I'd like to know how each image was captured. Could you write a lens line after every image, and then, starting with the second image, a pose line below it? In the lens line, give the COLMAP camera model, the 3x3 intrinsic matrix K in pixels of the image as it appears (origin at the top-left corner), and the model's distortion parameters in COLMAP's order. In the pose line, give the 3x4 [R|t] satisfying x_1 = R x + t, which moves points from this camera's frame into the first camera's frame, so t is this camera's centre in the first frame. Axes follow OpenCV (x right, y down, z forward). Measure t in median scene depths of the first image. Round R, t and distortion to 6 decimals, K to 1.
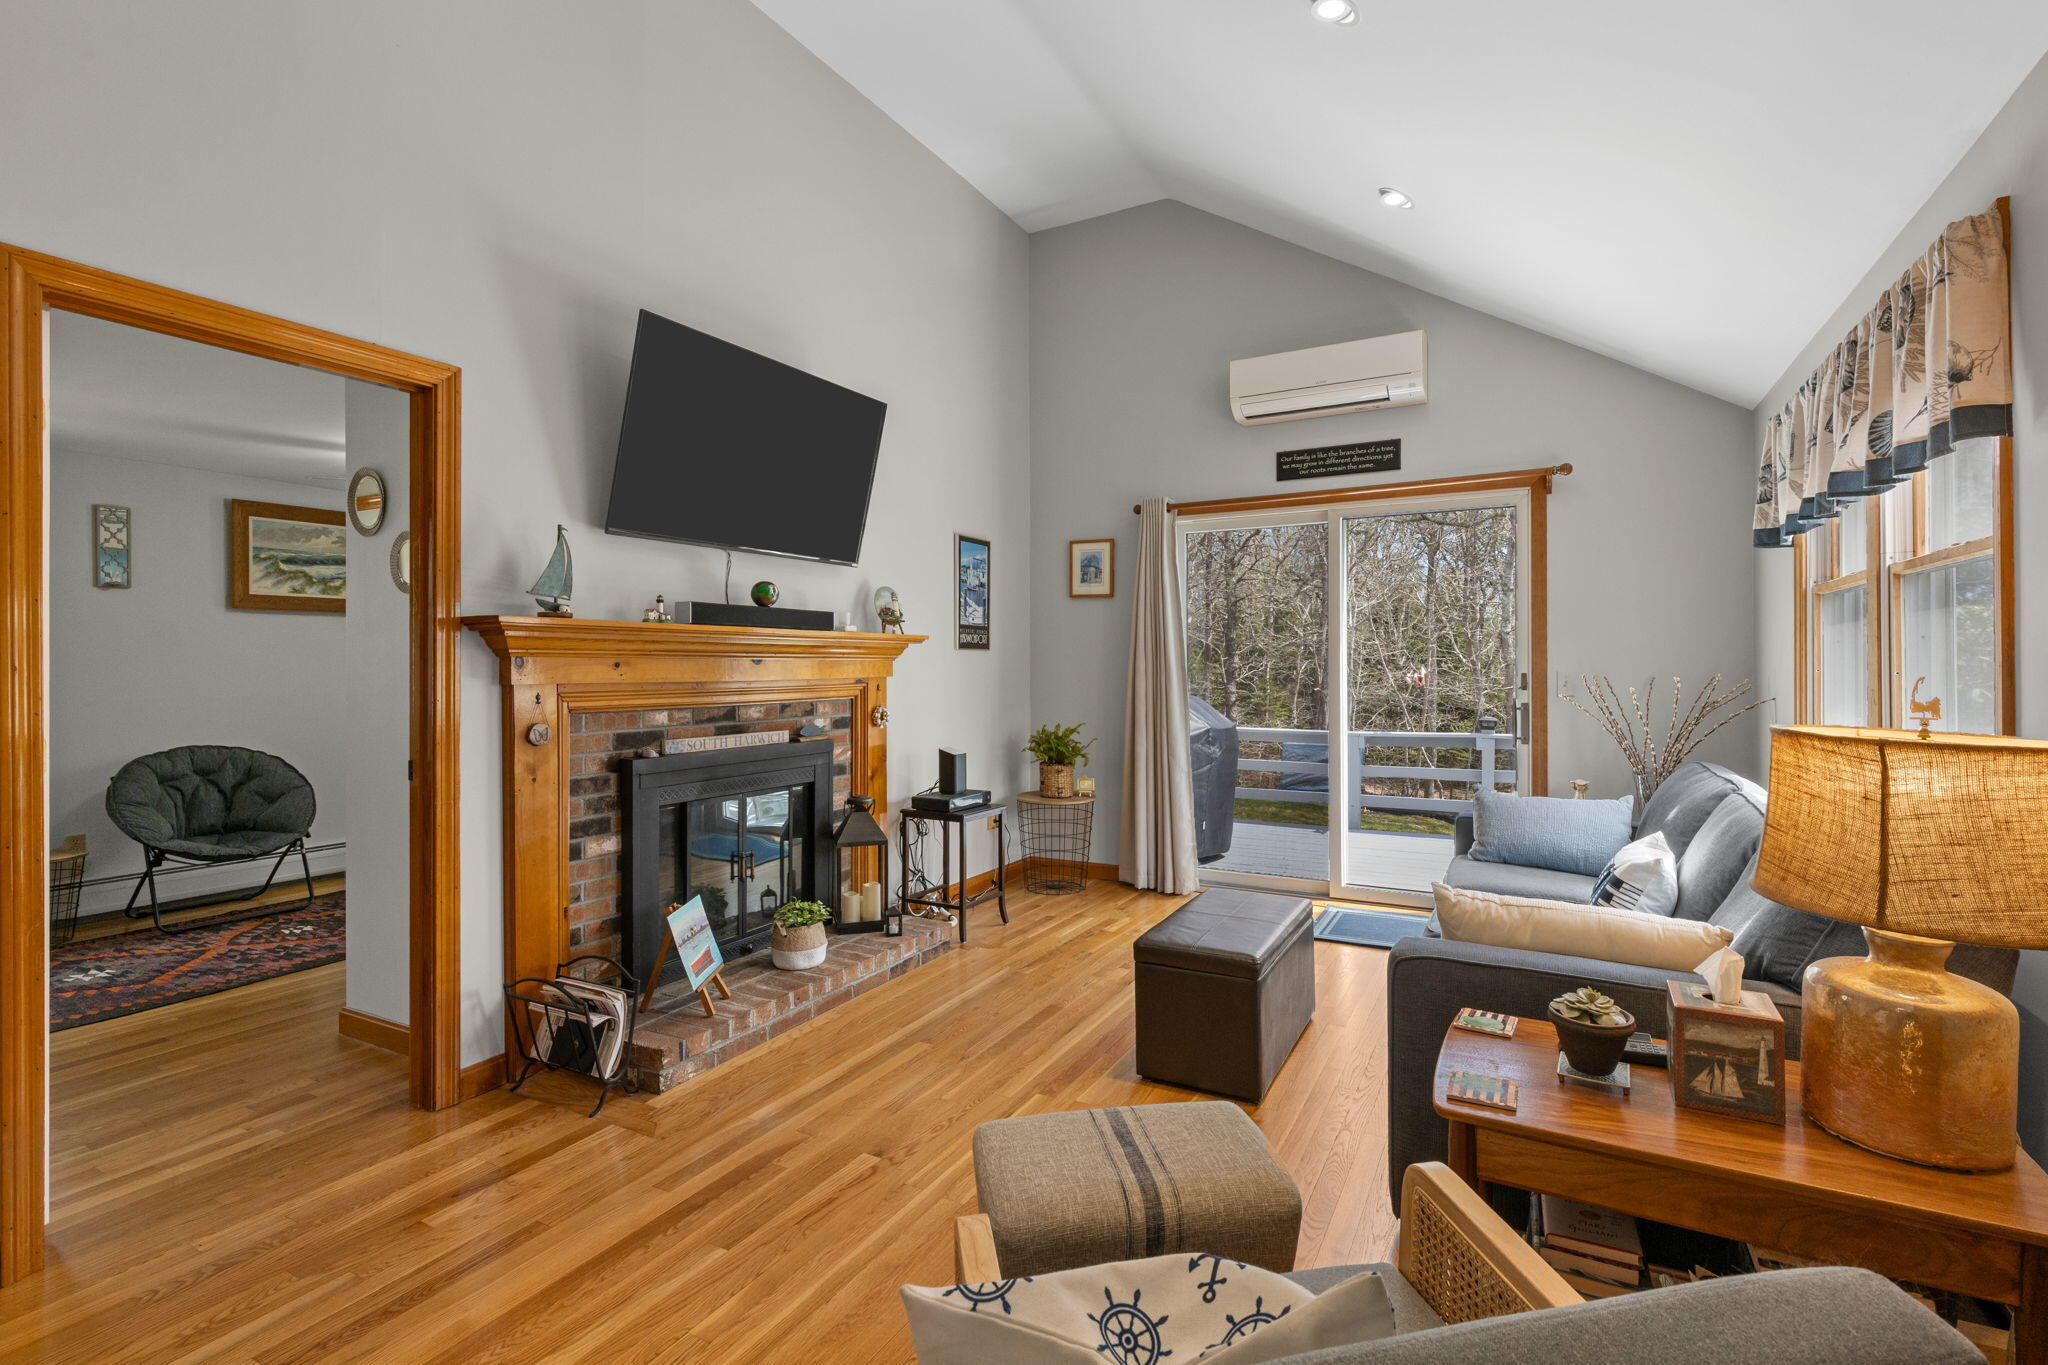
lens RADIAL K [[934.4, 0, 1037.8], [0, 934.4, 673.1], [0, 0, 1]] dist [0.003905, 0.001700]
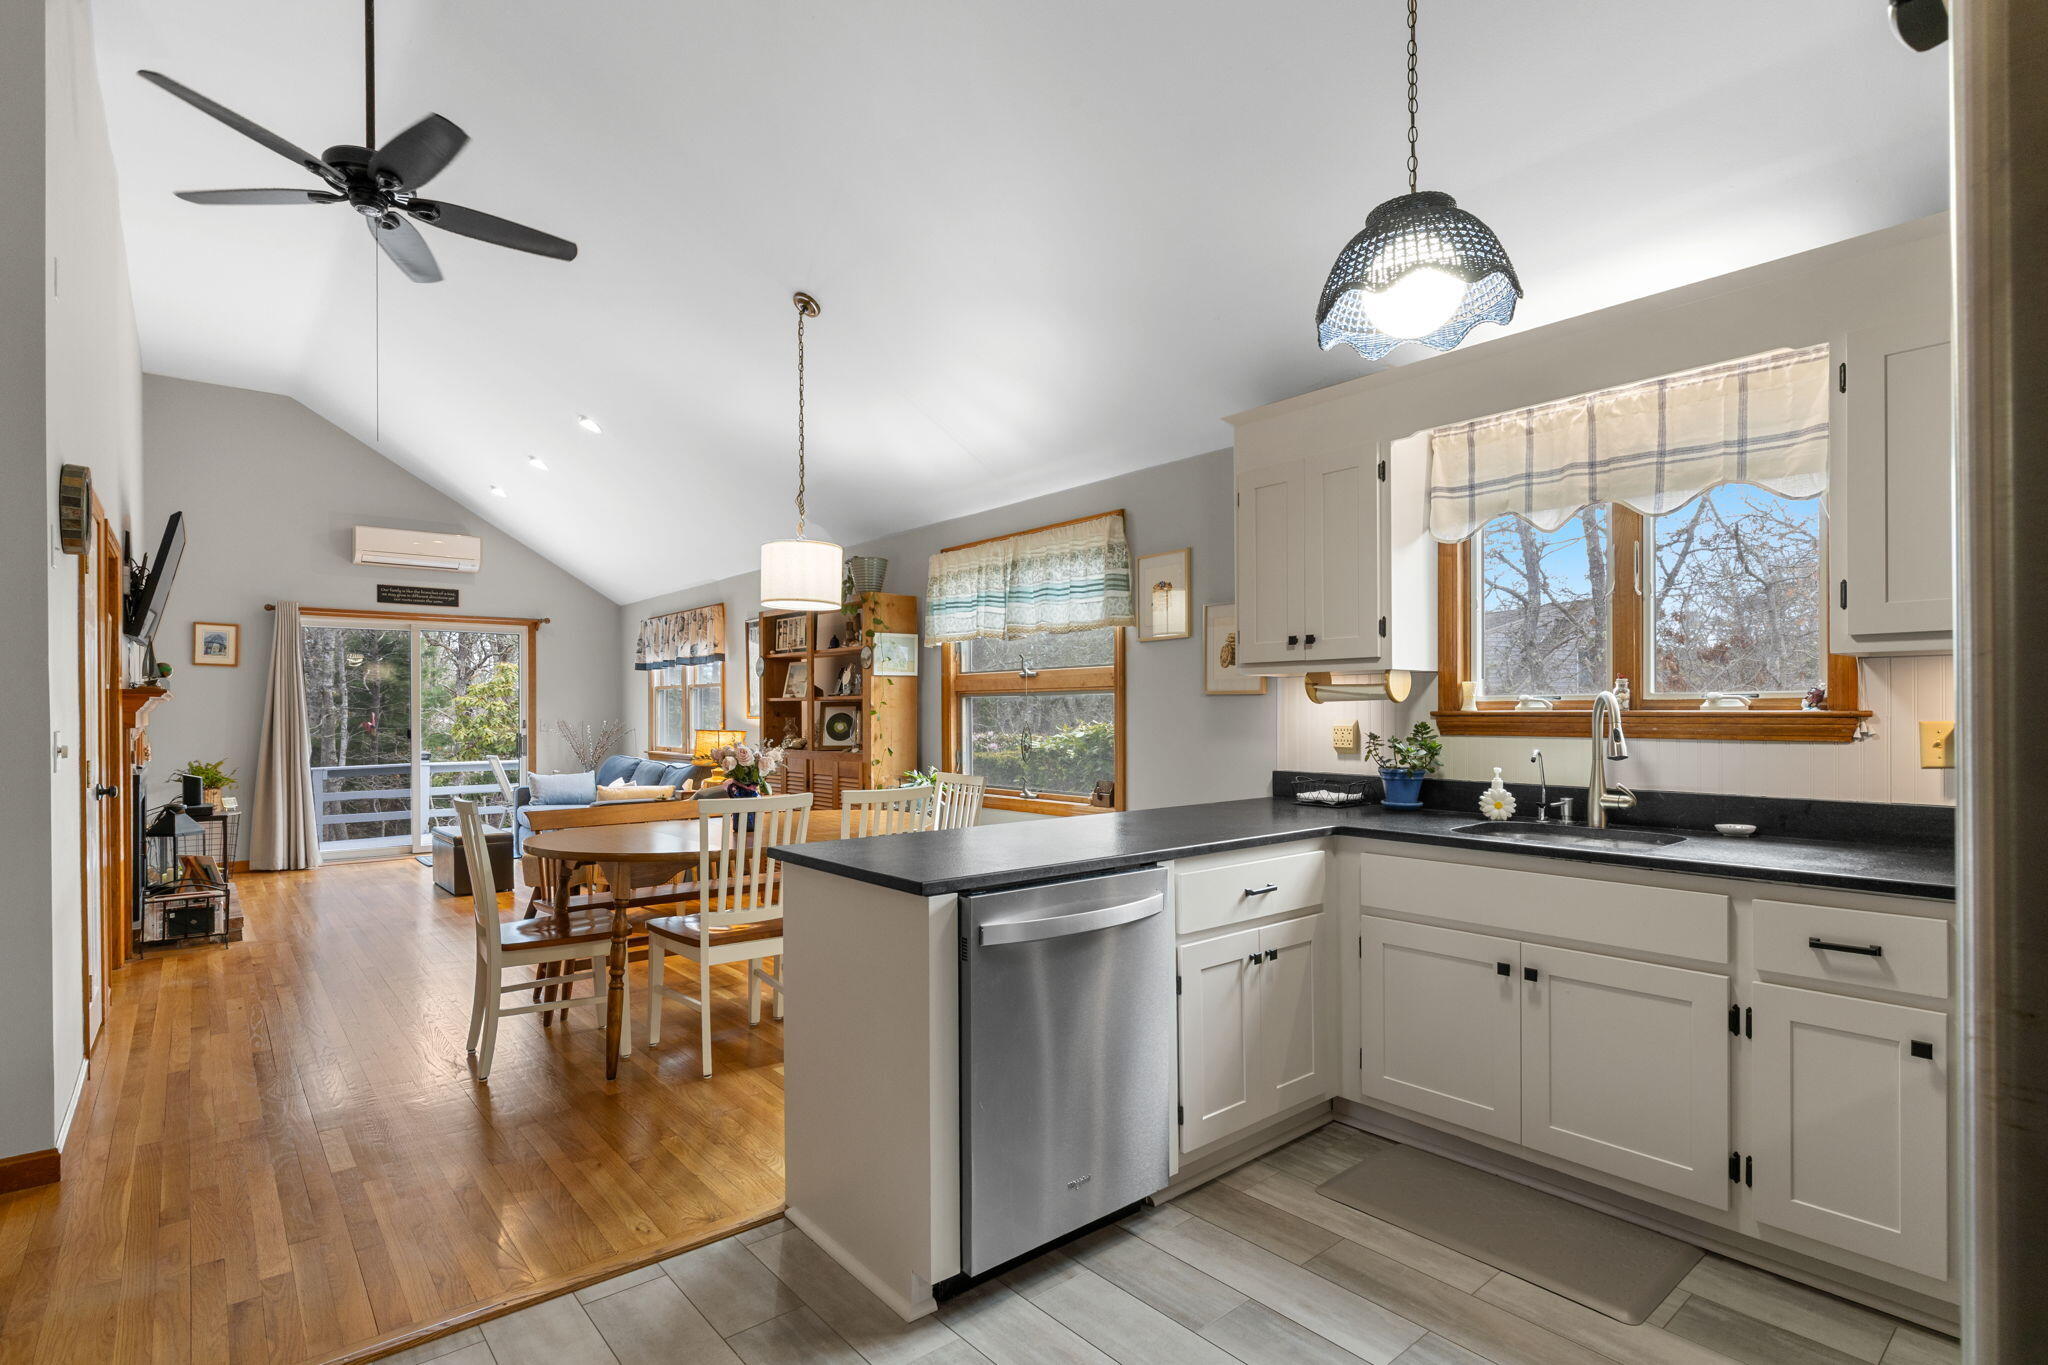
lens RADIAL K [[997.2, 0, 1015.5], [0, 997.2, 709.3], [0, 0, 1]] dist [0.001353, -0.004819]
pose [[0.381014, 0.006596, 0.924546, -0.970018], [0.008210, 0.999911, -0.010517, 0.007268], [-0.924533, 0.011598, 0.380926, -0.711702]]
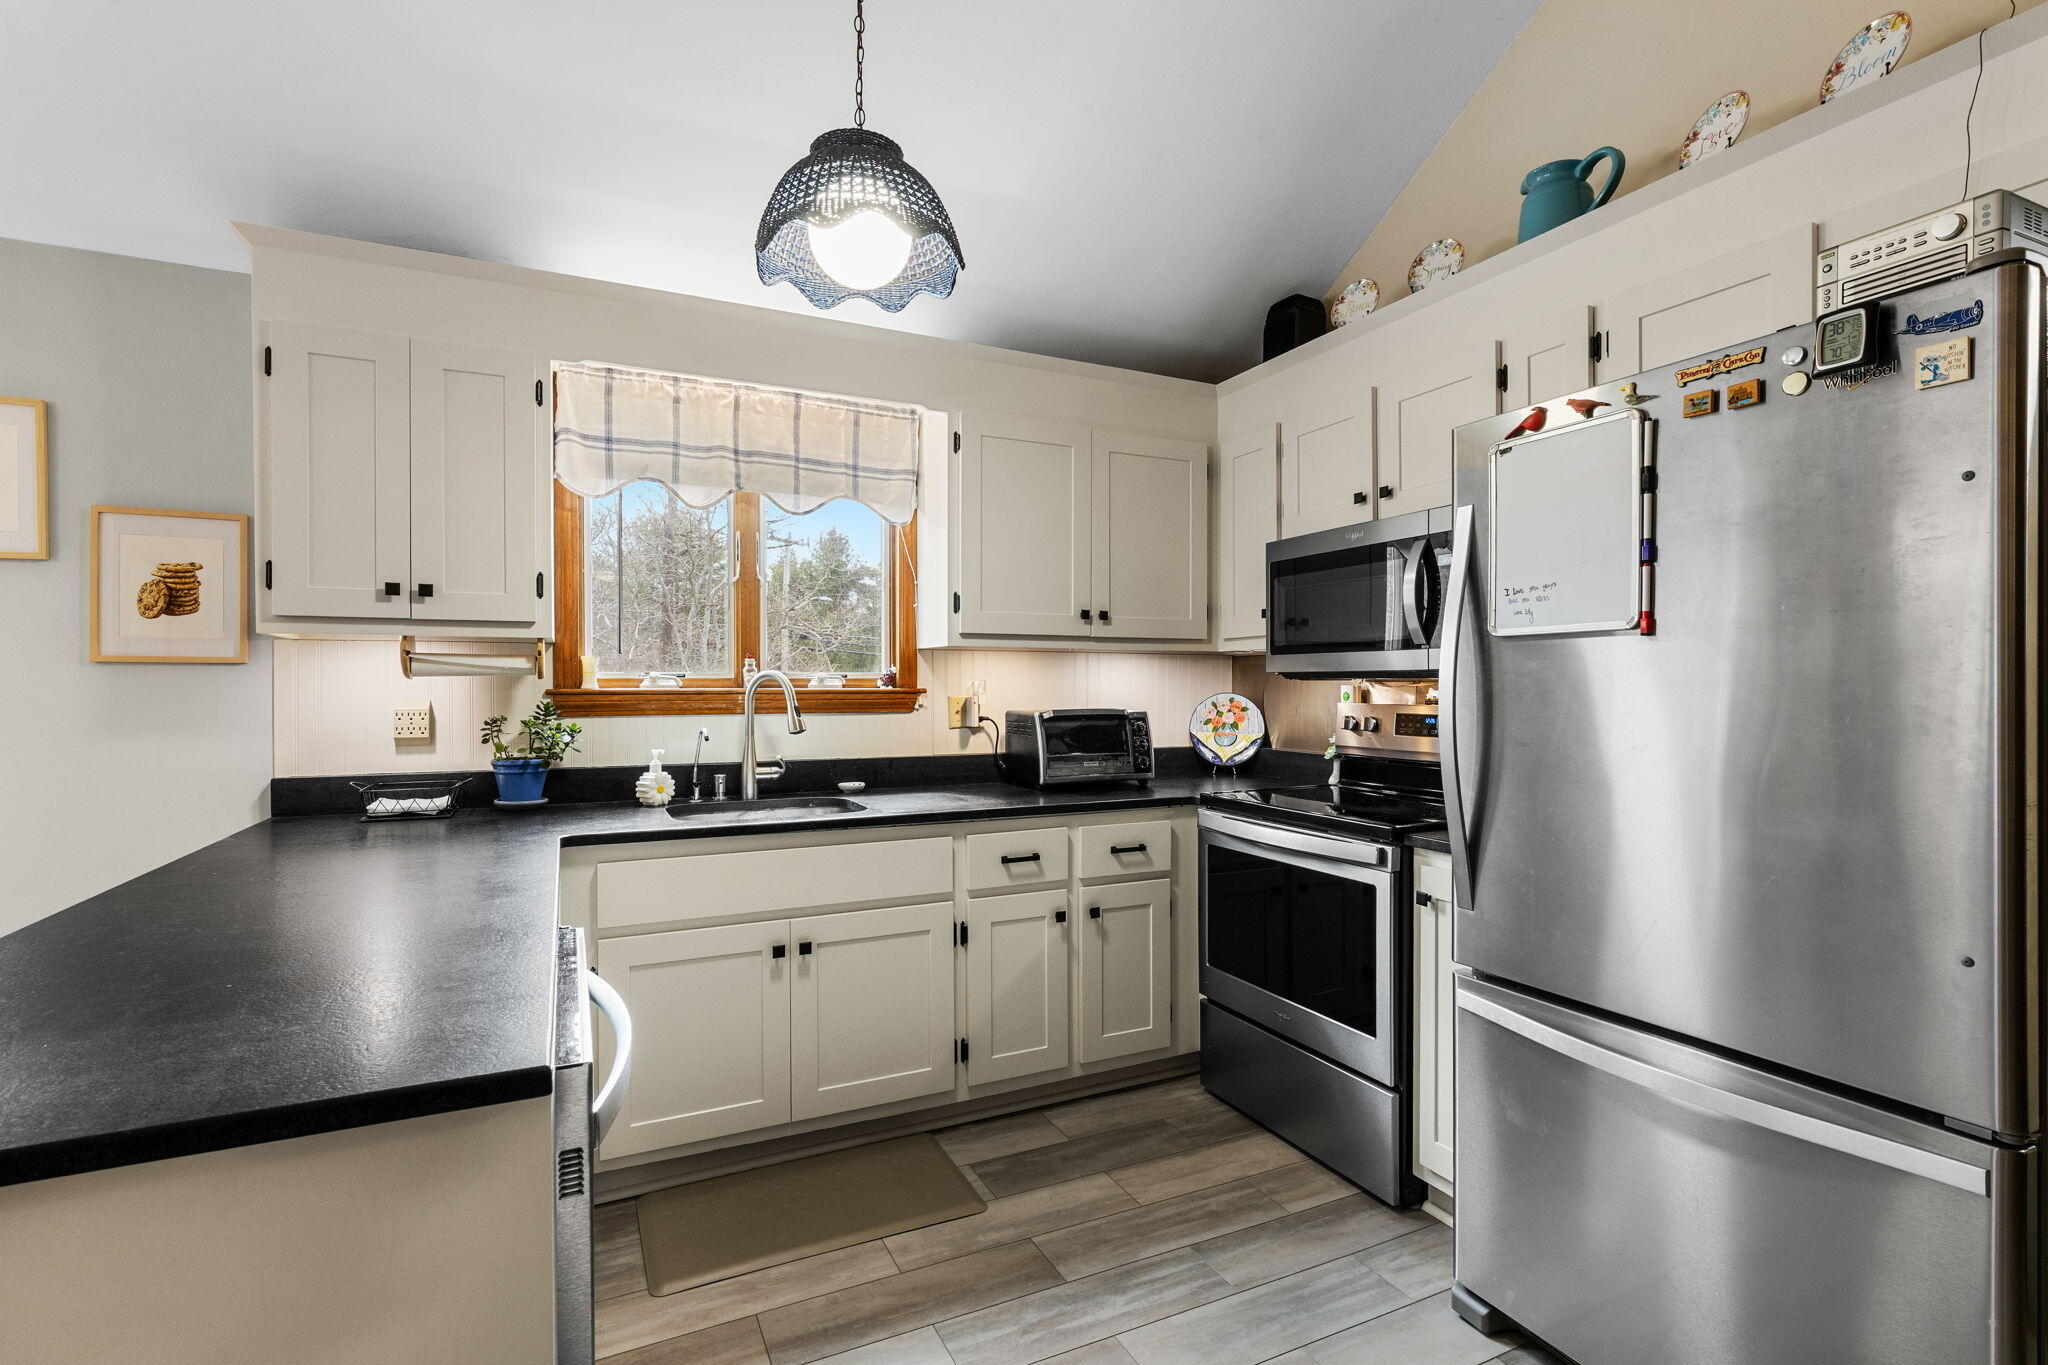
lens RADIAL K [[934.4, 0, 1041.6], [0, 934.4, 695.8], [0, 0, 1]] dist [0.003905, 0.001700]
pose [[-0.803472, -0.000874, 0.595342, -0.777792], [0.010457, 0.999824, 0.015580, 0.001795], [-0.595251, 0.018743, -0.803322, -0.433866]]
